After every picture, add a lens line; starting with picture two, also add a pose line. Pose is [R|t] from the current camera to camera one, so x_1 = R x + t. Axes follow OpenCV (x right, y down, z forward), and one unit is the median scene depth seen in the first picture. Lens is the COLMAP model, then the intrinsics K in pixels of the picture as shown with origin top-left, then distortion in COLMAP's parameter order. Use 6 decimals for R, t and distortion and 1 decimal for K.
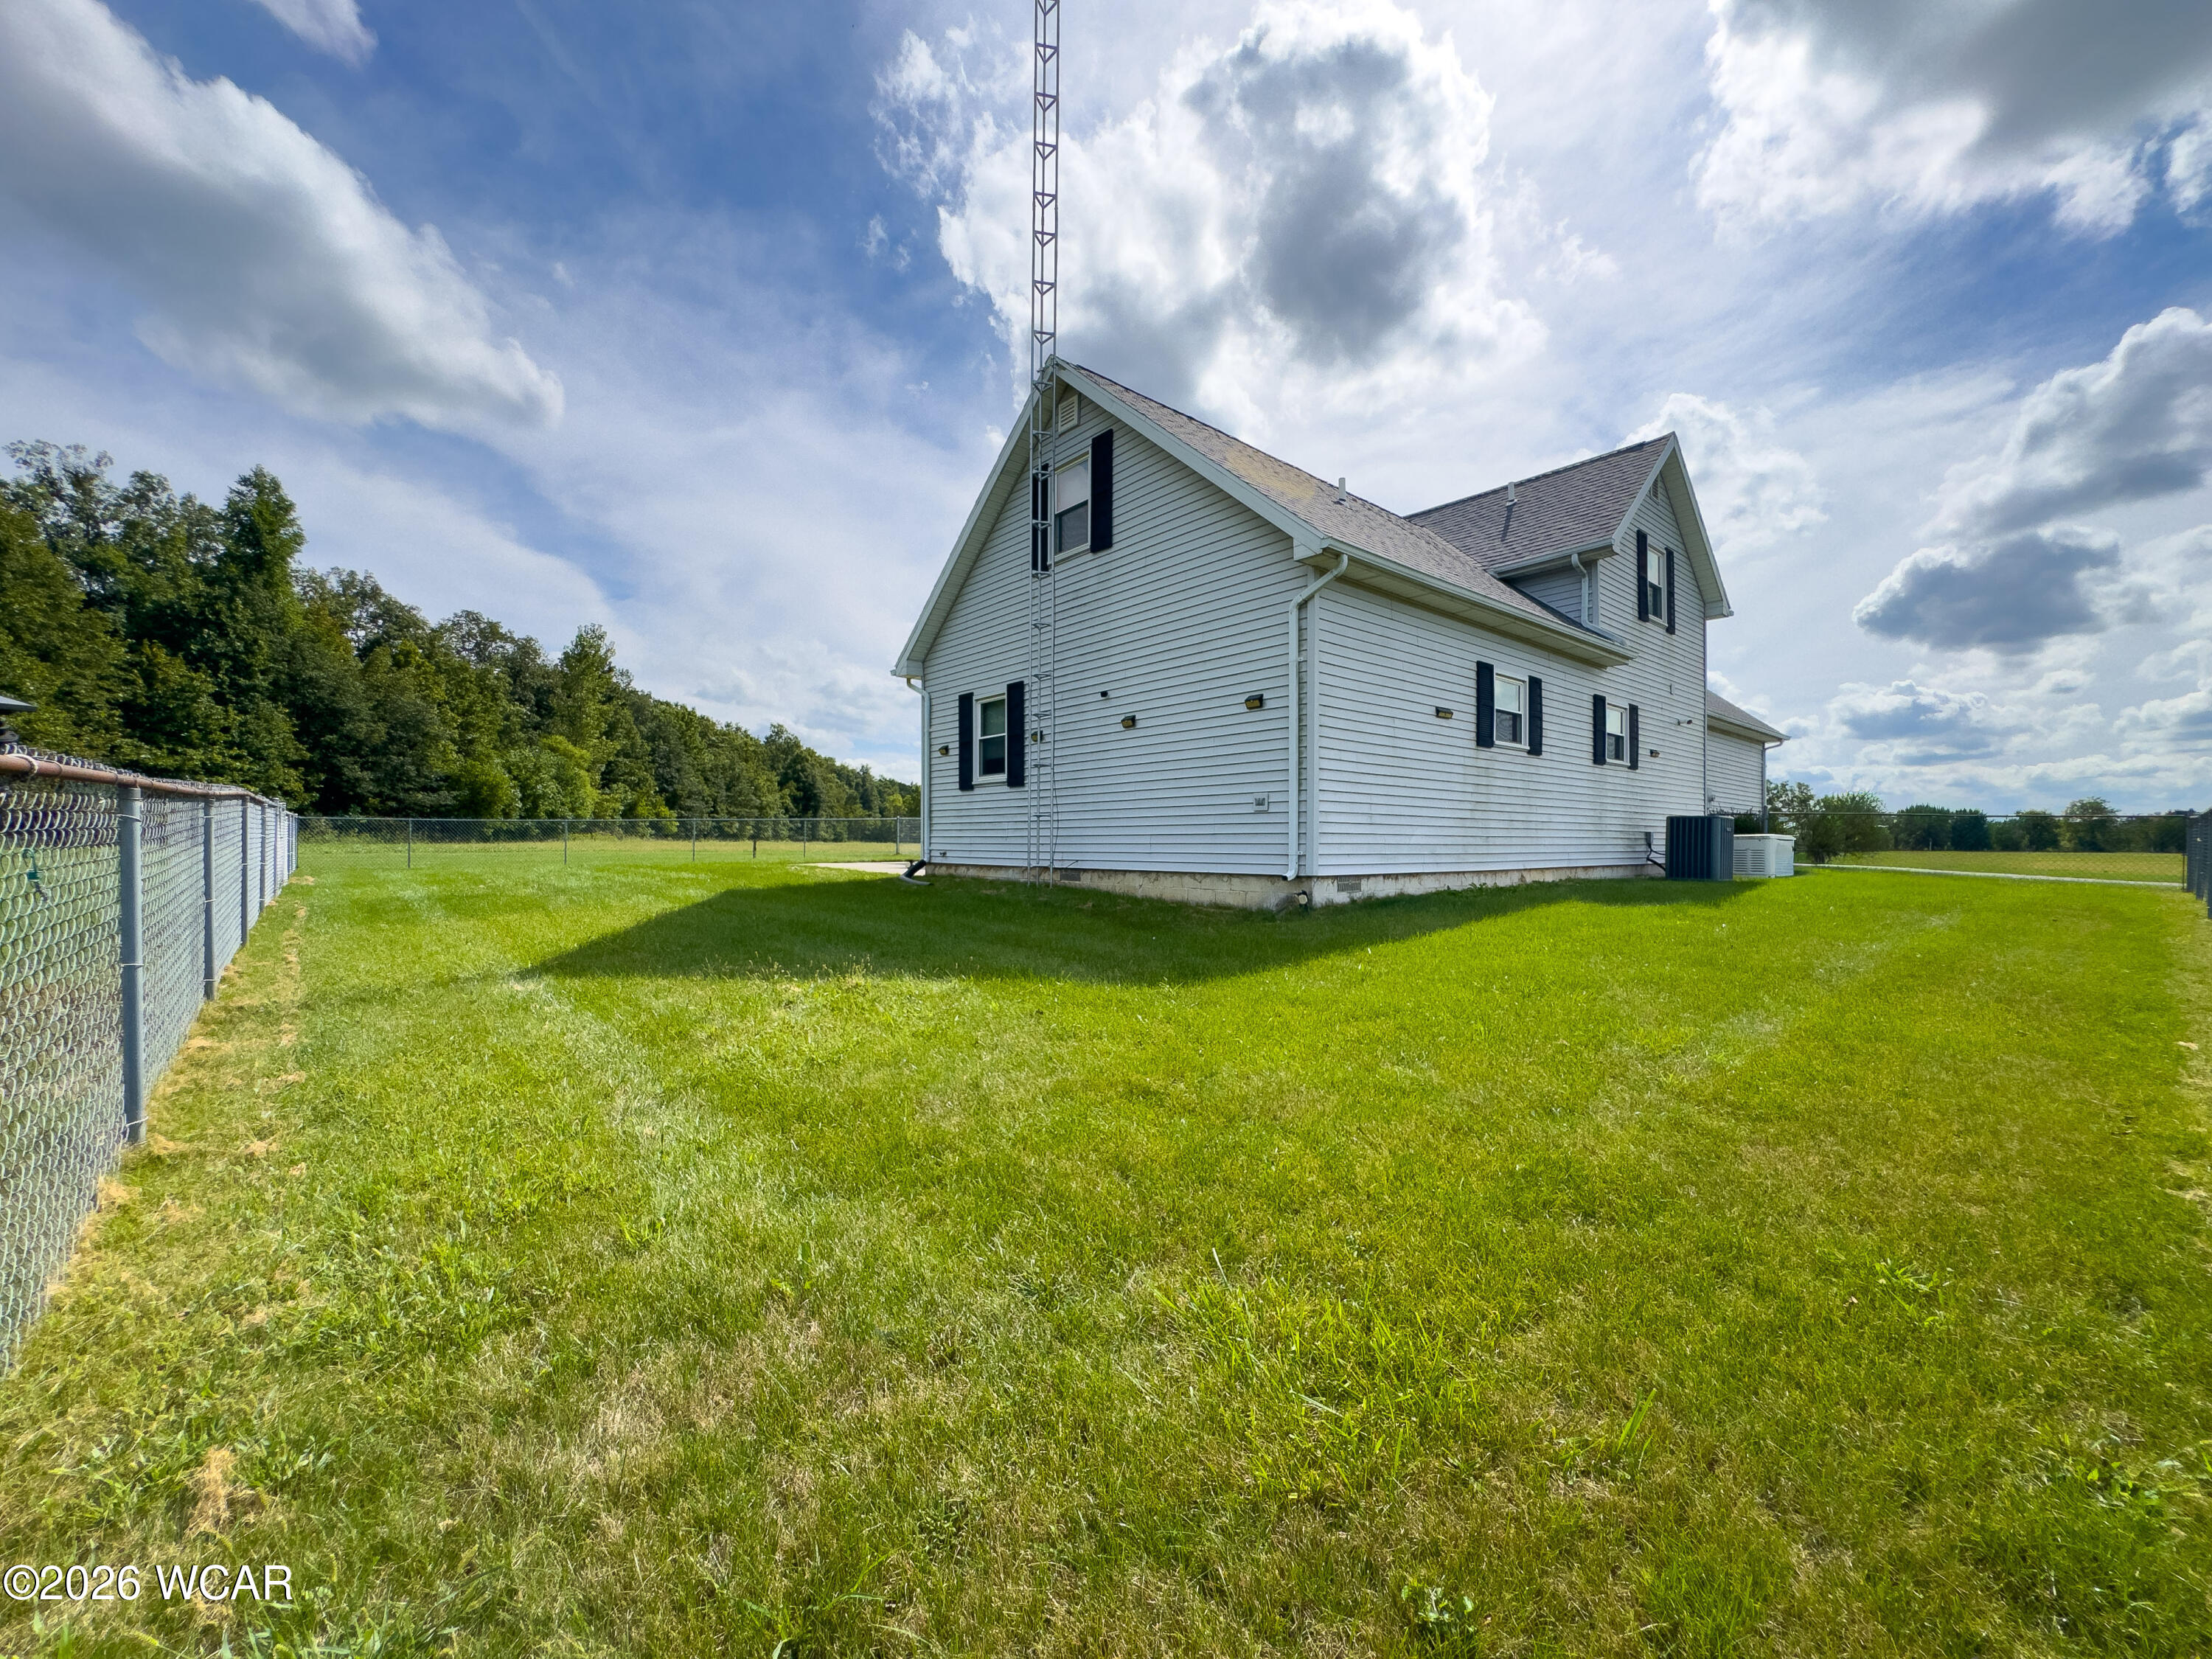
lens RADIAL K [[879.3, 0, 1104.9], [0, 879.3, 839.7], [0, 0, 1]] dist [0.000249, 0.000108]
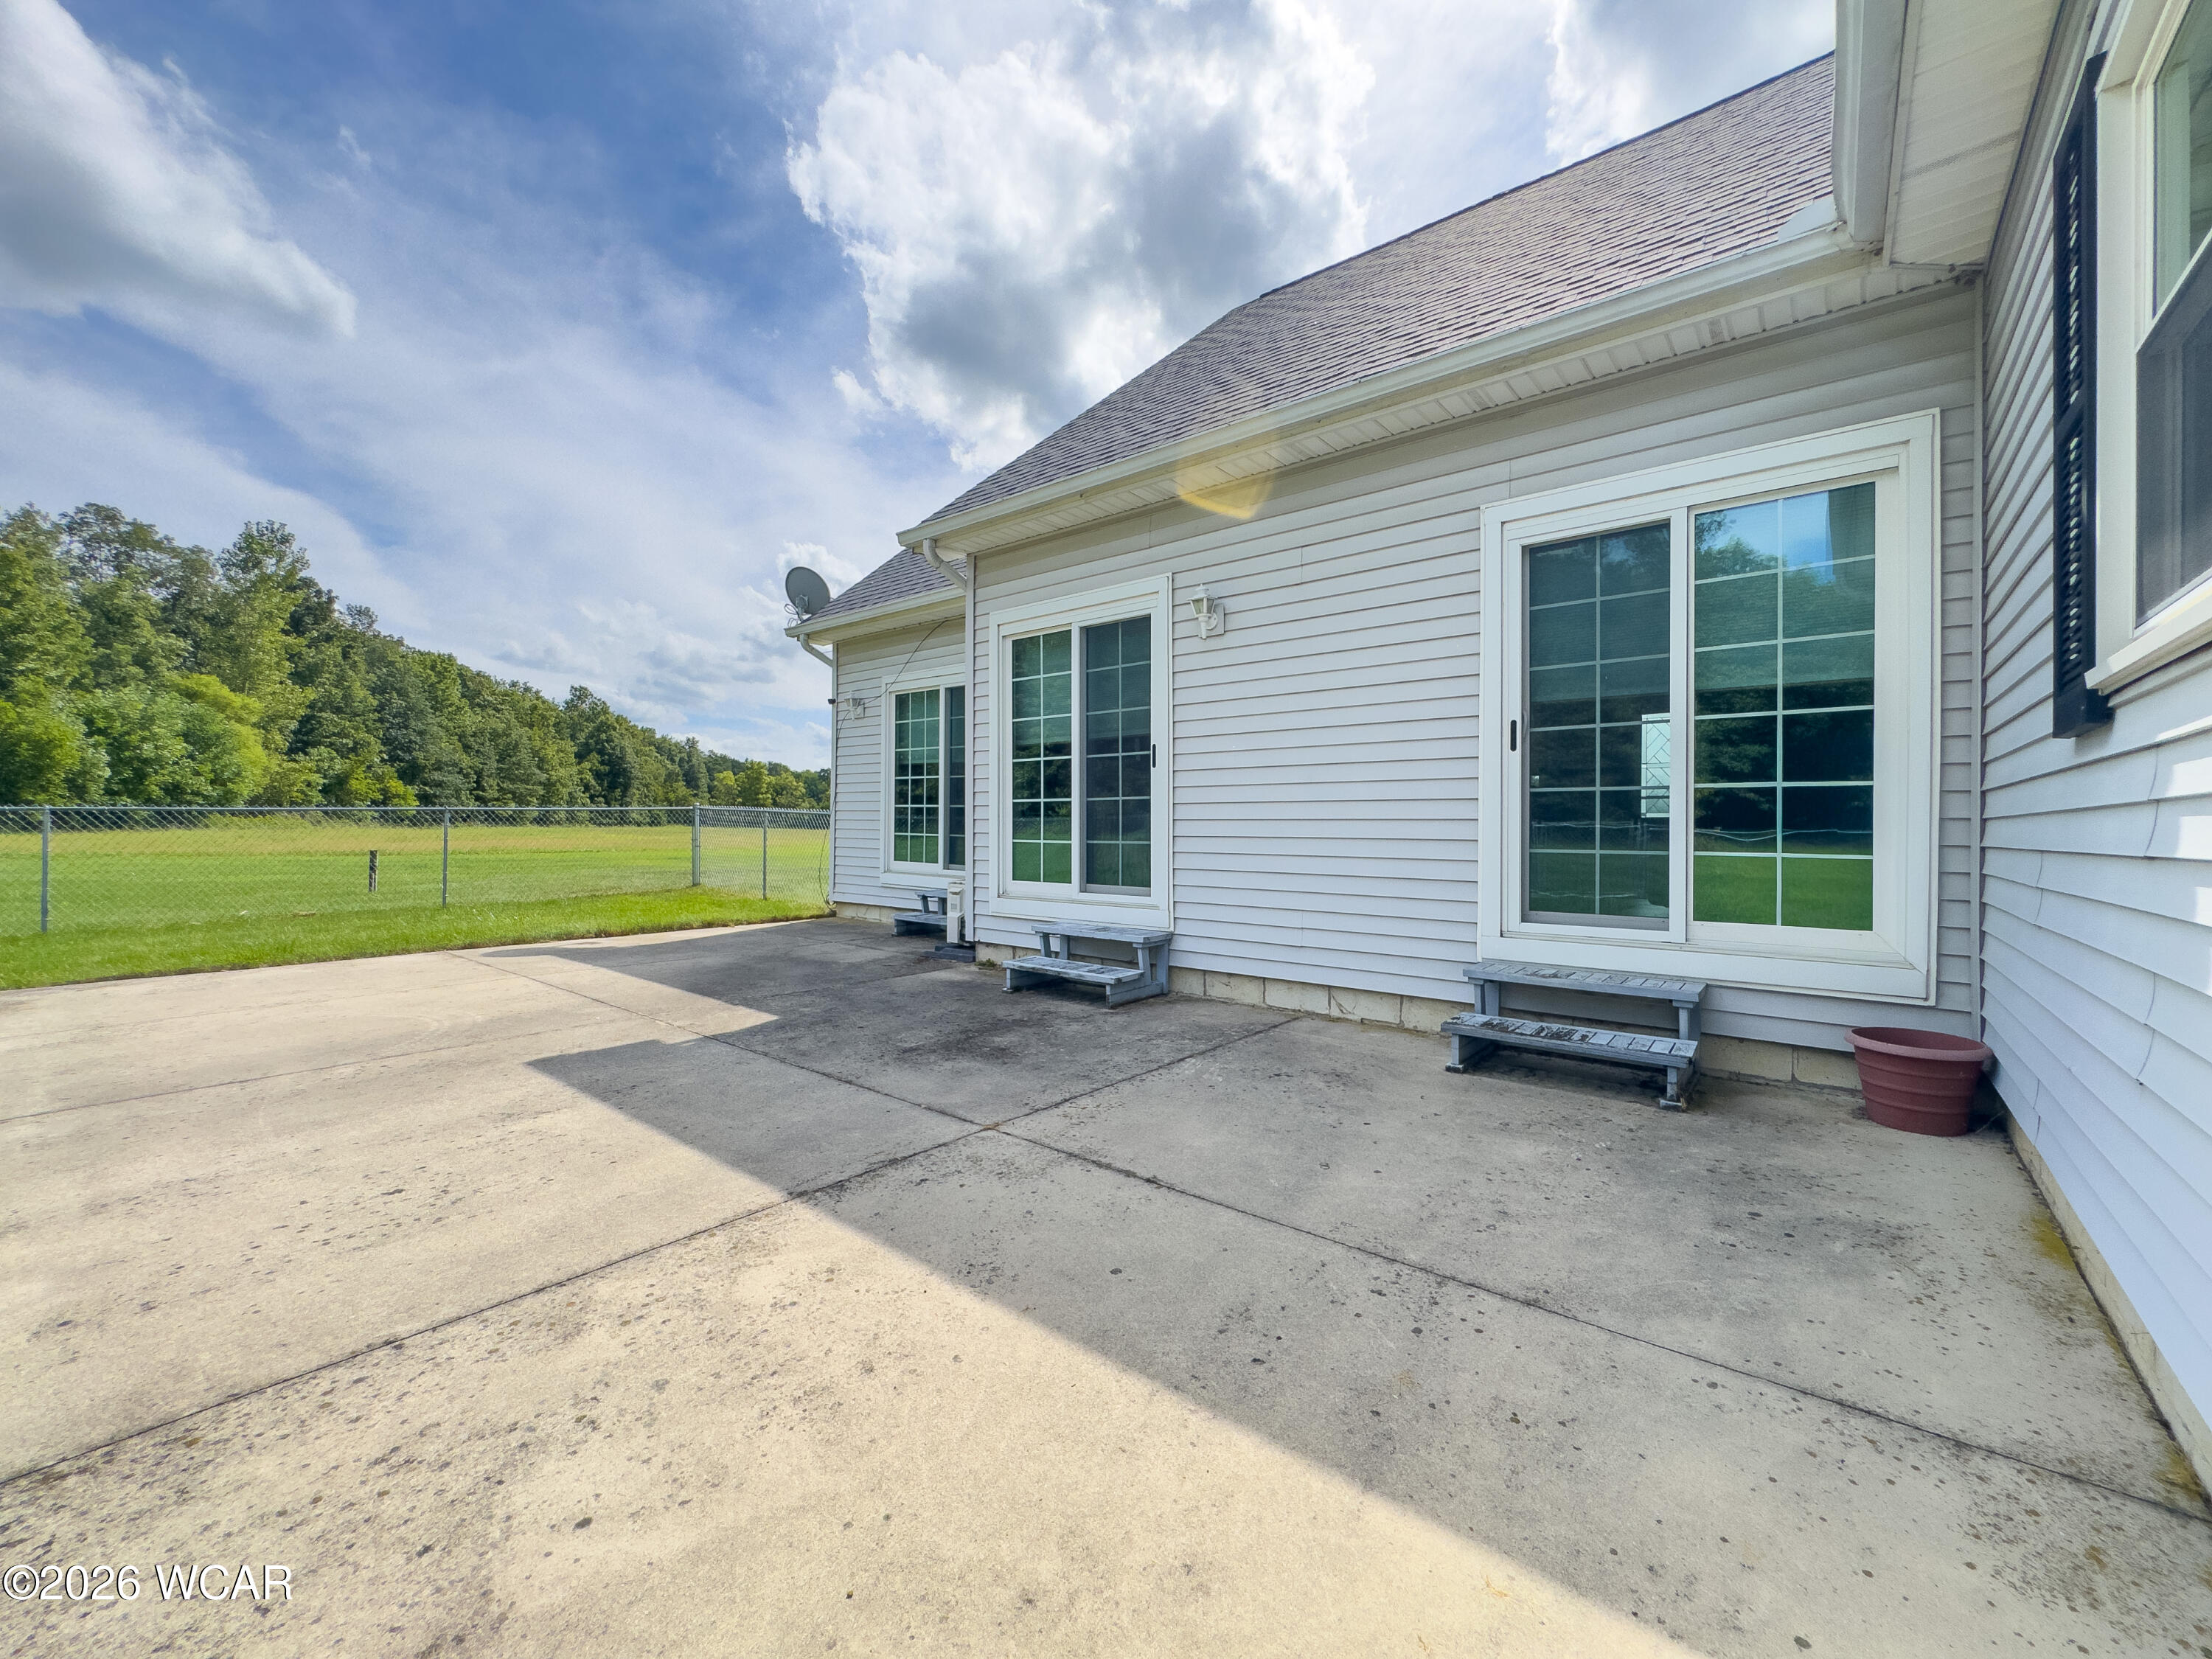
lens RADIAL K [[879.3, 0, 1112.7], [0, 879.3, 826.0], [0, 0, 1]] dist [0.000249, 0.000108]
pose [[0.984753, 0.009123, 0.173721, -0.027612], [-0.009538, 0.999953, 0.001555, -0.005647], [-0.173699, -0.003189, 0.984794, 0.141326]]
